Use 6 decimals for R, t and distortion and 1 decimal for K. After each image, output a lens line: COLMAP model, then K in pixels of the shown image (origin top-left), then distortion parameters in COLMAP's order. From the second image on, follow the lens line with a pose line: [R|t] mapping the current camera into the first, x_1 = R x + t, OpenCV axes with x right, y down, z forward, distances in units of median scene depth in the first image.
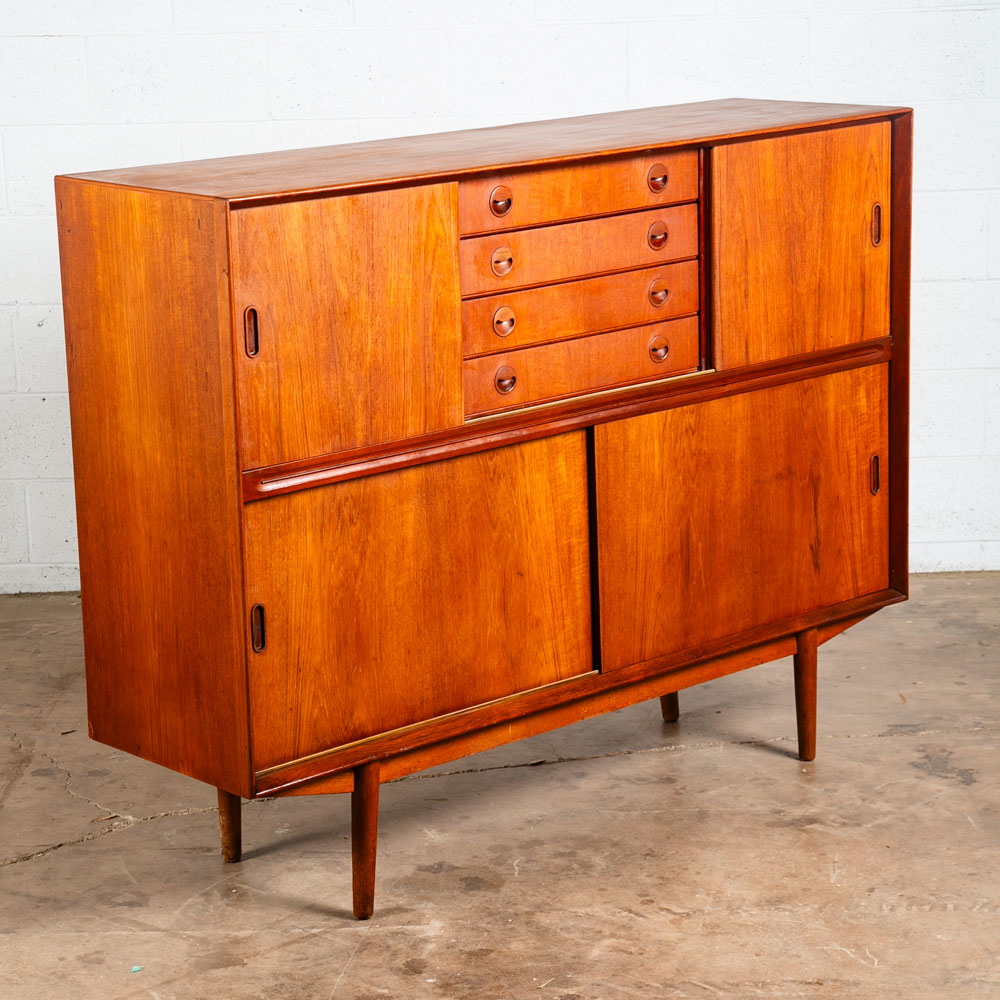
lens RADIAL K [[2779.1, 0, 491.2], [0, 2779.1, 507.2], [0, 0, 1]] dist [0.219357, 0.000000]
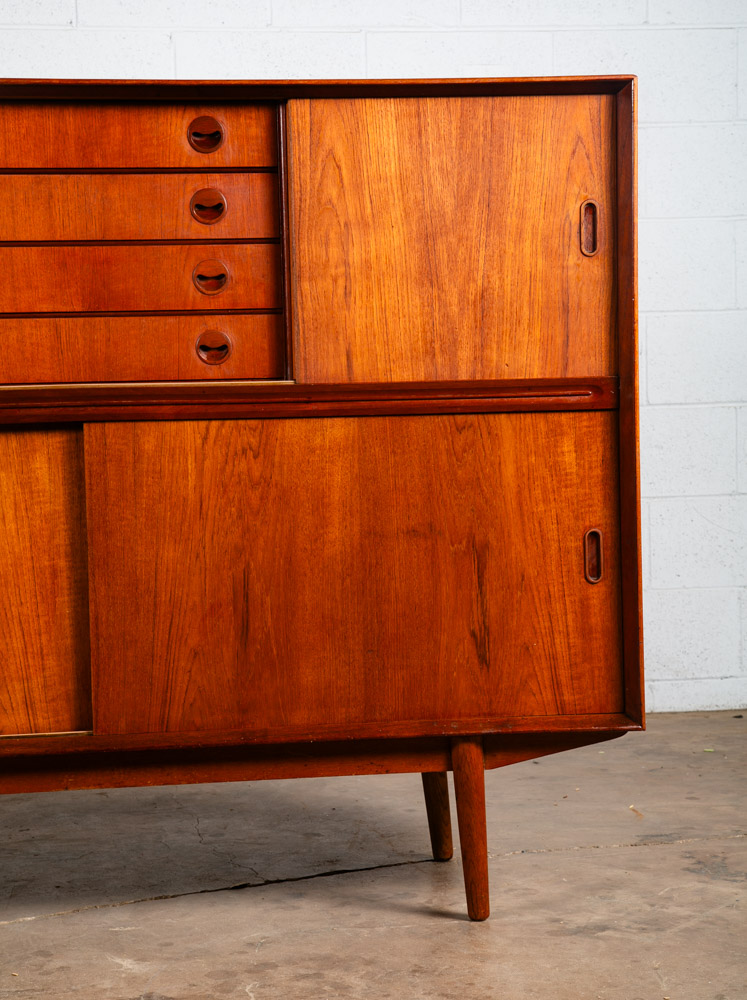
lens RADIAL K [[2295.8, 0, 370.8], [0, 2295.8, 497.9], [0, 0, 1]] dist [0.321582, 0.000000]
pose [[0.817132, 0.057330, -0.573593, 0.488094], [-0.136637, 0.985948, -0.096108, 0.045269], [0.560023, 0.156907, 0.813483, 0.484273]]
